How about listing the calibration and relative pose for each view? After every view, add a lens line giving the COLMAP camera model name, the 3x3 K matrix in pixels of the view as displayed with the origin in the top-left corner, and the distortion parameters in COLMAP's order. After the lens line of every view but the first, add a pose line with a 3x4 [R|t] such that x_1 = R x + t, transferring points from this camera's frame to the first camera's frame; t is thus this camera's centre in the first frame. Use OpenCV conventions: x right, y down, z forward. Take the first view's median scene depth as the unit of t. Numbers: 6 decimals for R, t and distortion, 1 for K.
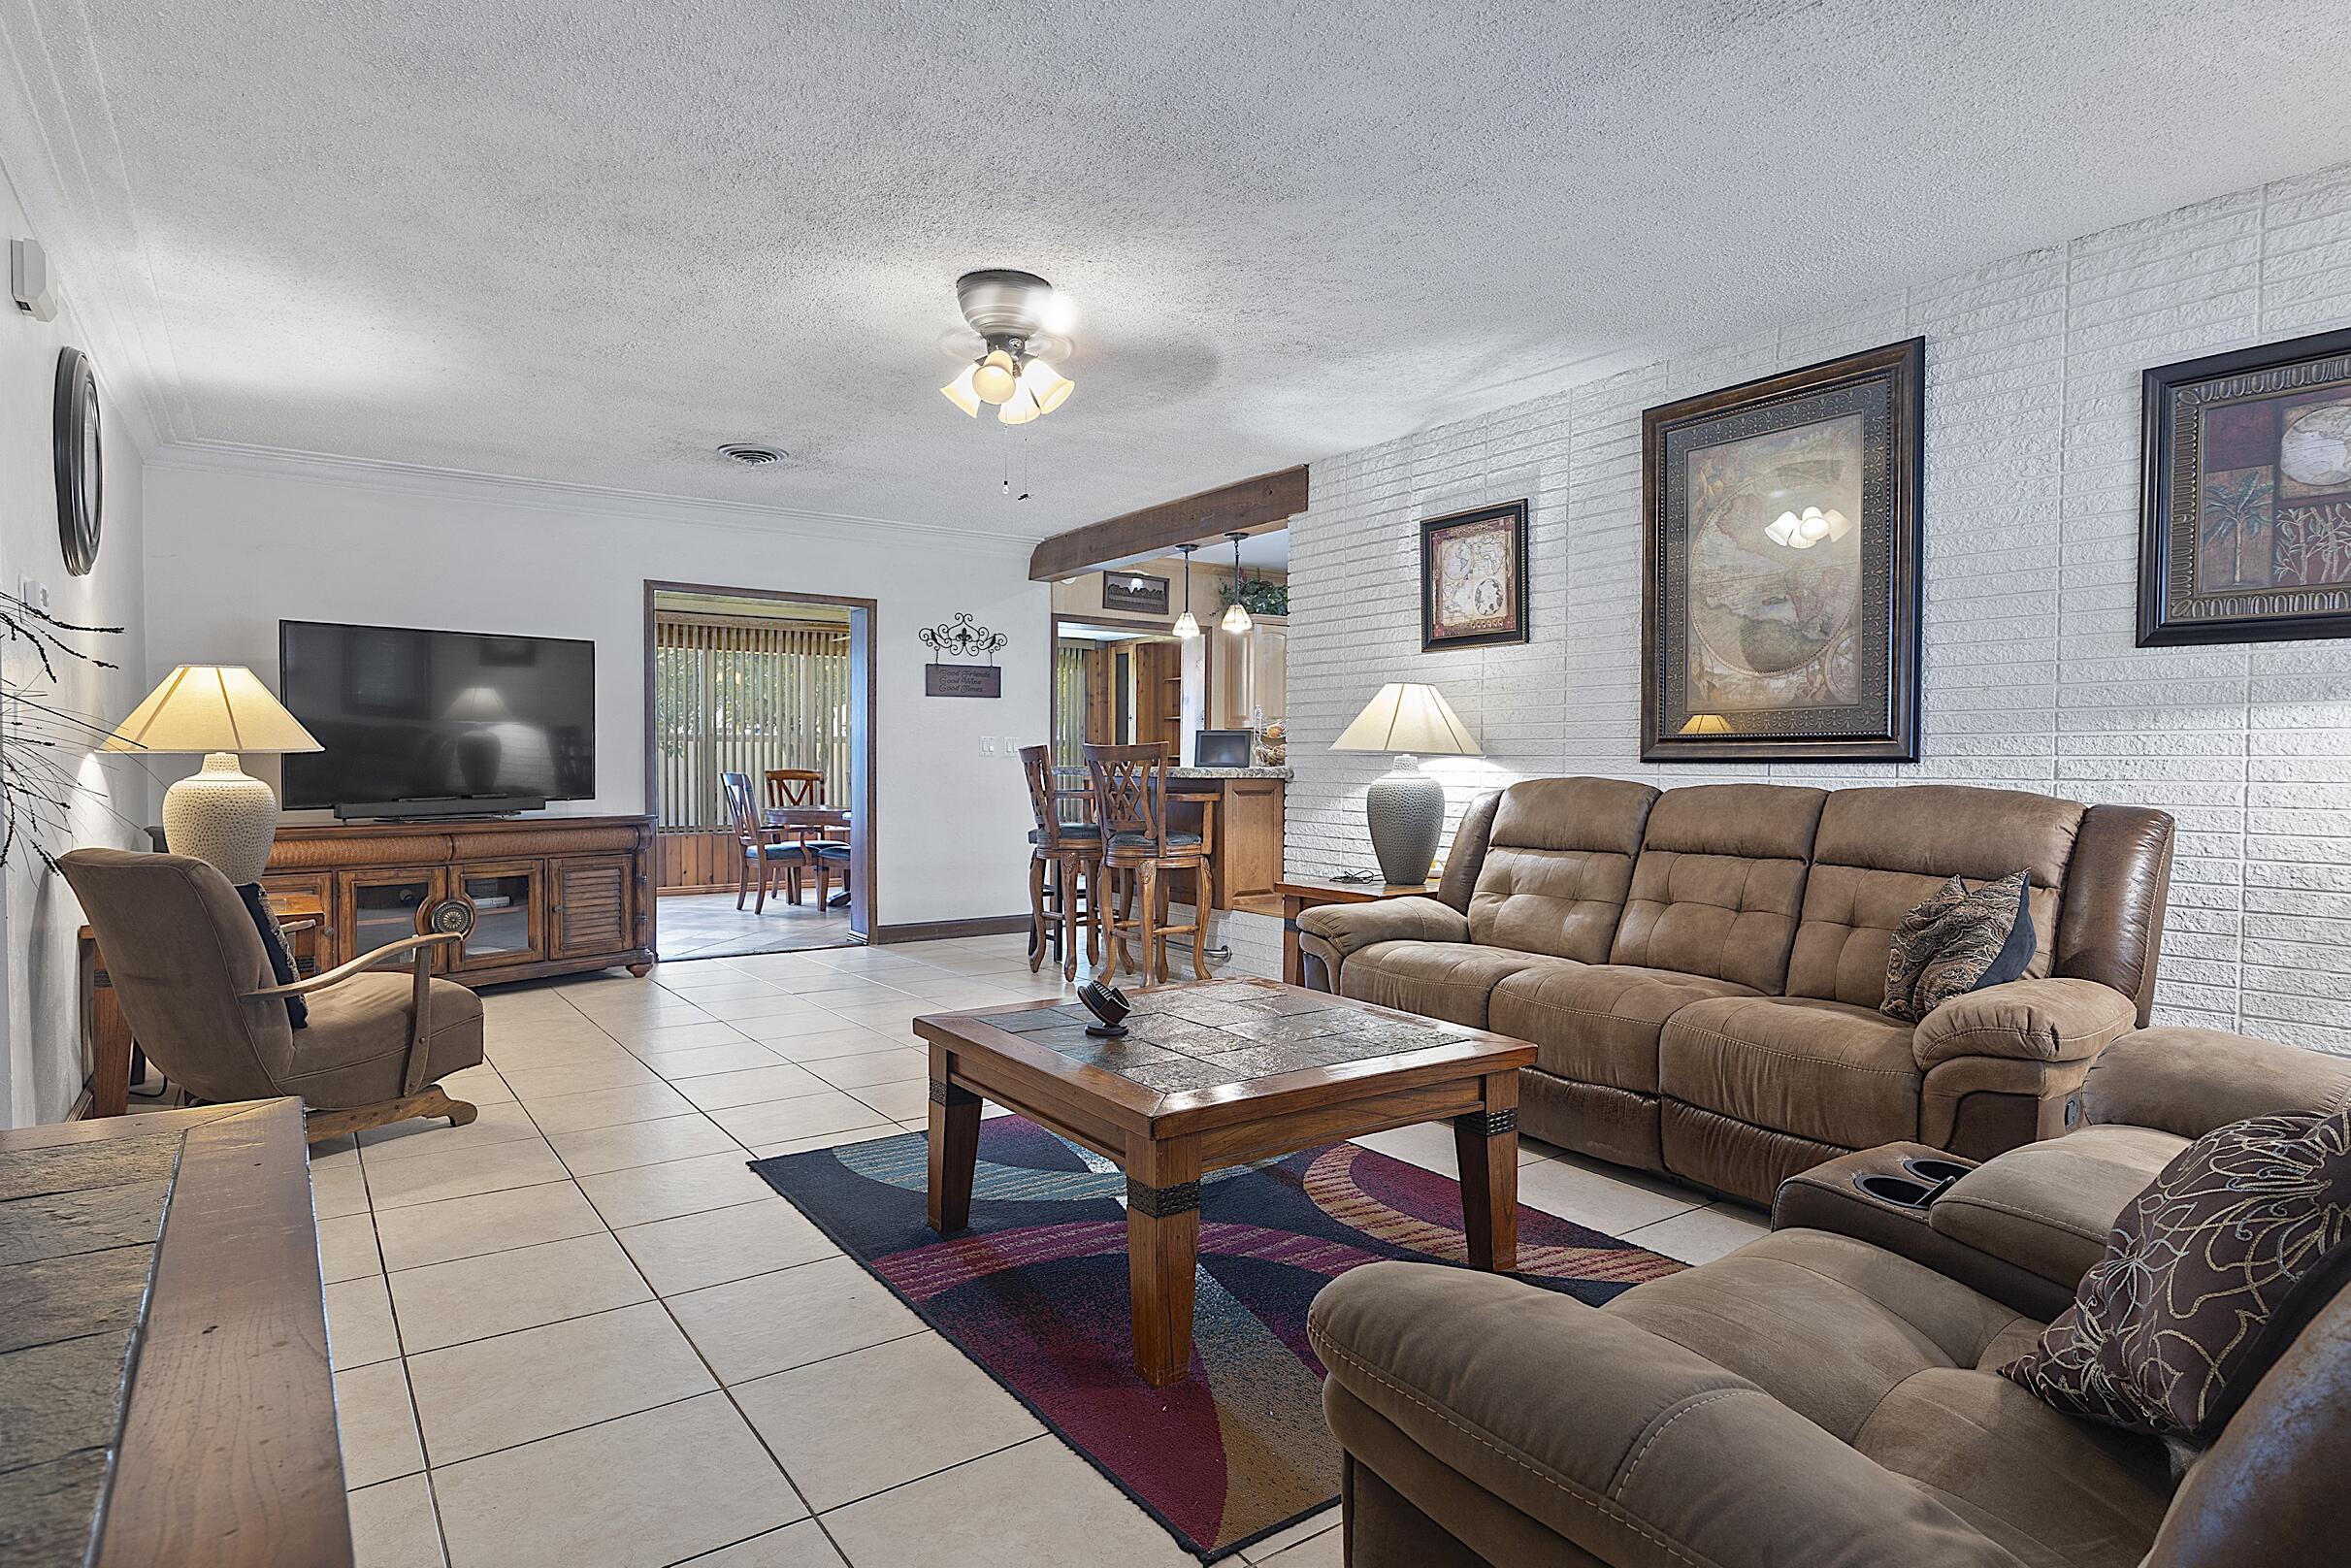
lens RADIAL K [[1309.5, 0, 1175.5], [0, 1309.5, 784.0], [0, 0, 1]] dist [0.020909, 0.000121]
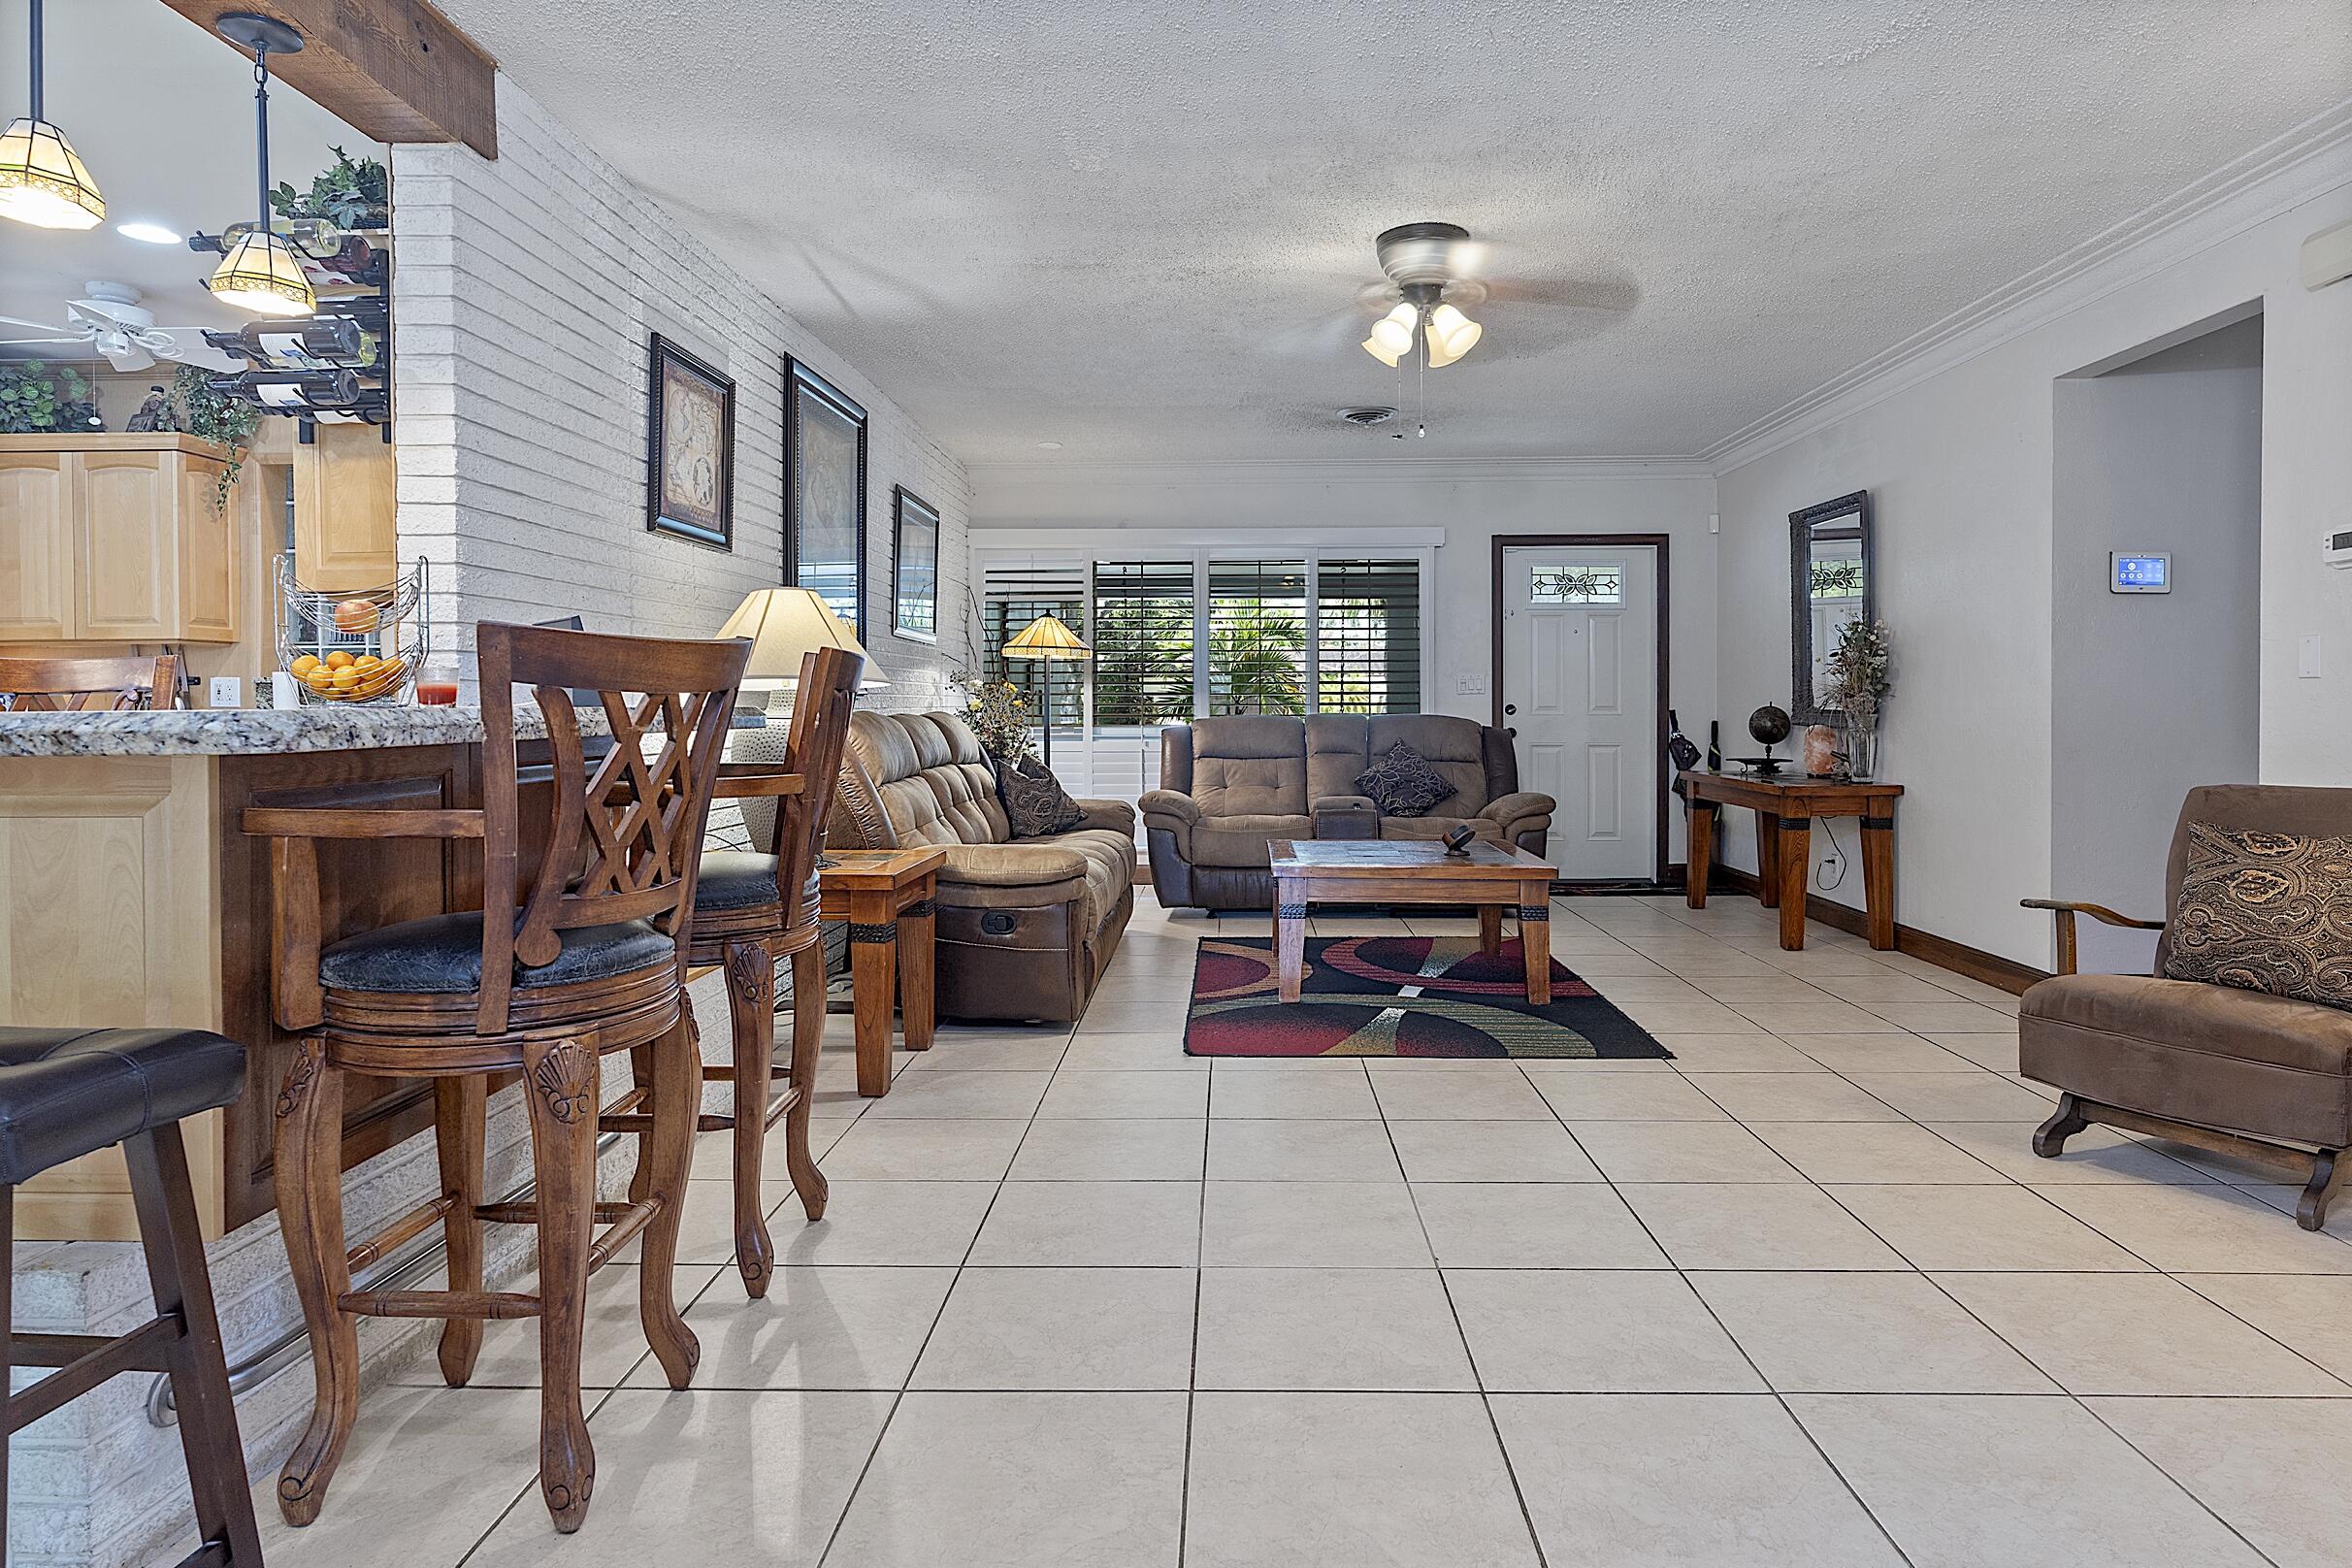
lens RADIAL K [[1326.0, 0, 1178.1], [0, 1326.0, 713.7], [0, 0, 1]] dist [-0.002025, 0.000169]
pose [[-0.796888, -0.006565, 0.604091, -0.533562], [0.010700, 0.999631, 0.024978, -0.027174], [-0.604032, 0.026369, -0.796524, 1.713026]]
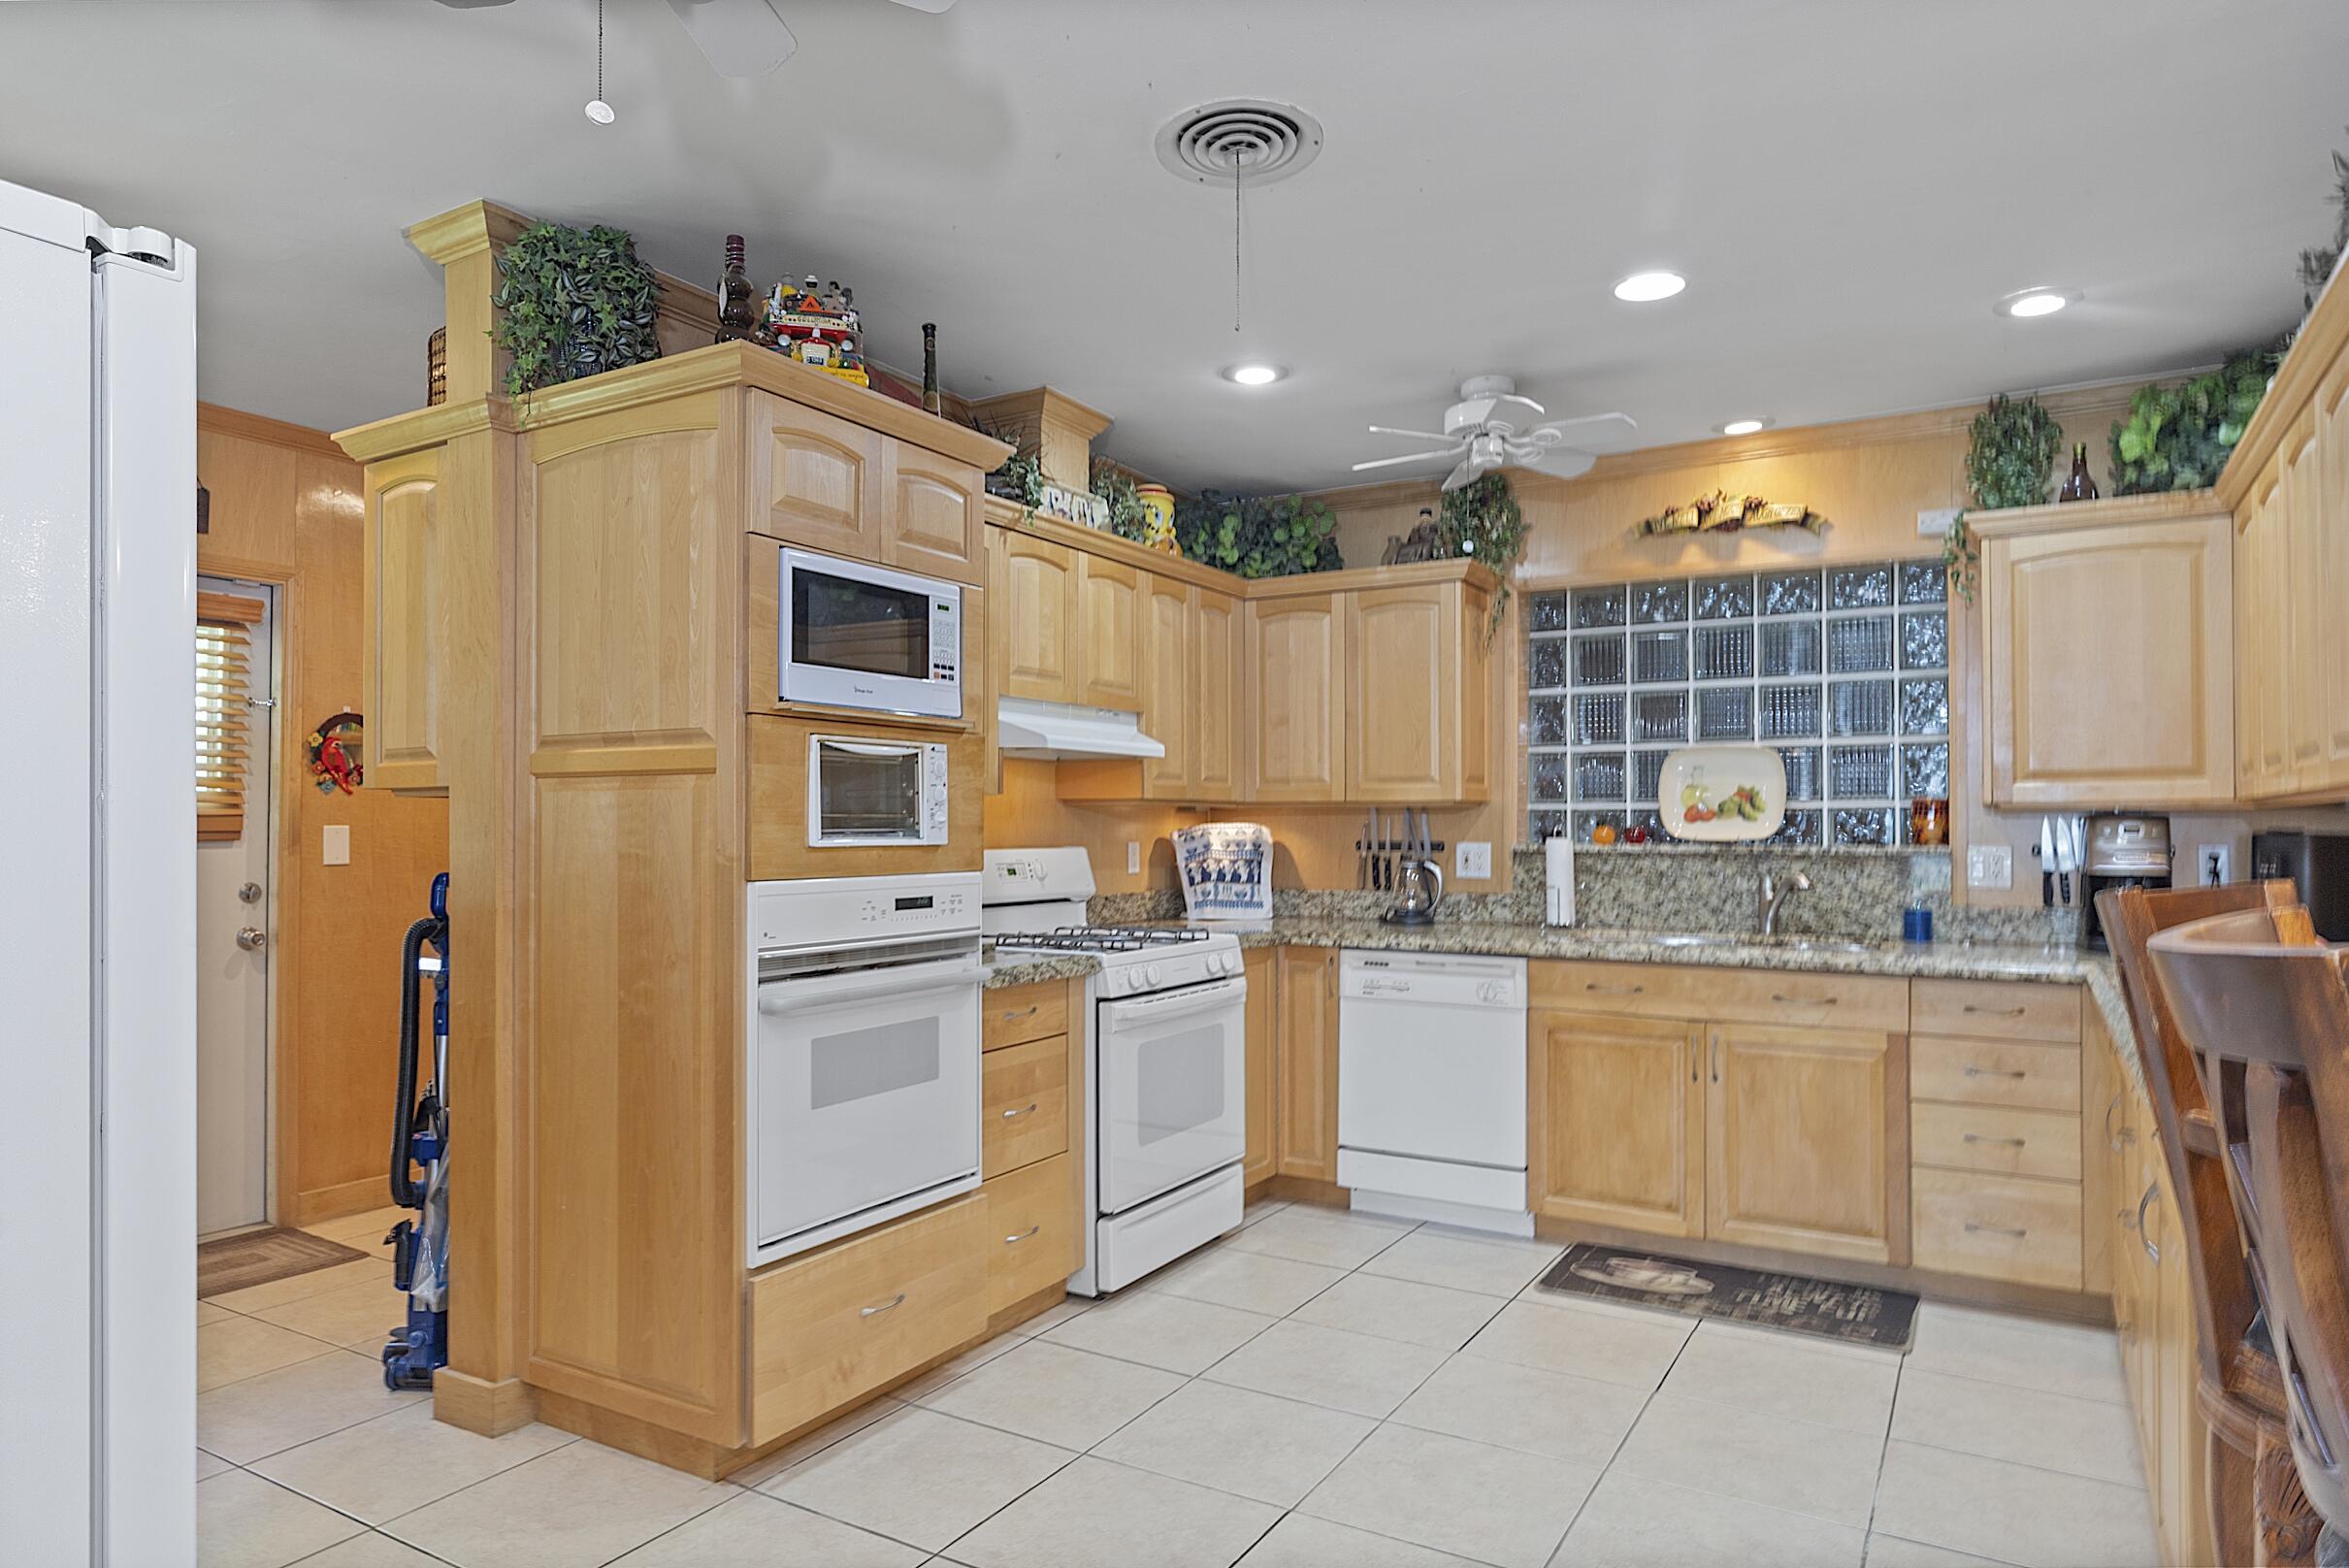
lens RADIAL K [[1374.4, 0, 1145.5], [0, 1374.4, 818.5], [0, 0, 1]] dist [0.000295, 0.001493]
pose [[-0.400481, 0.001283, 0.916304, 0.025418], [0.013096, 0.999905, 0.004323, -0.067923], [-0.916212, 0.013731, -0.400460, 1.946623]]
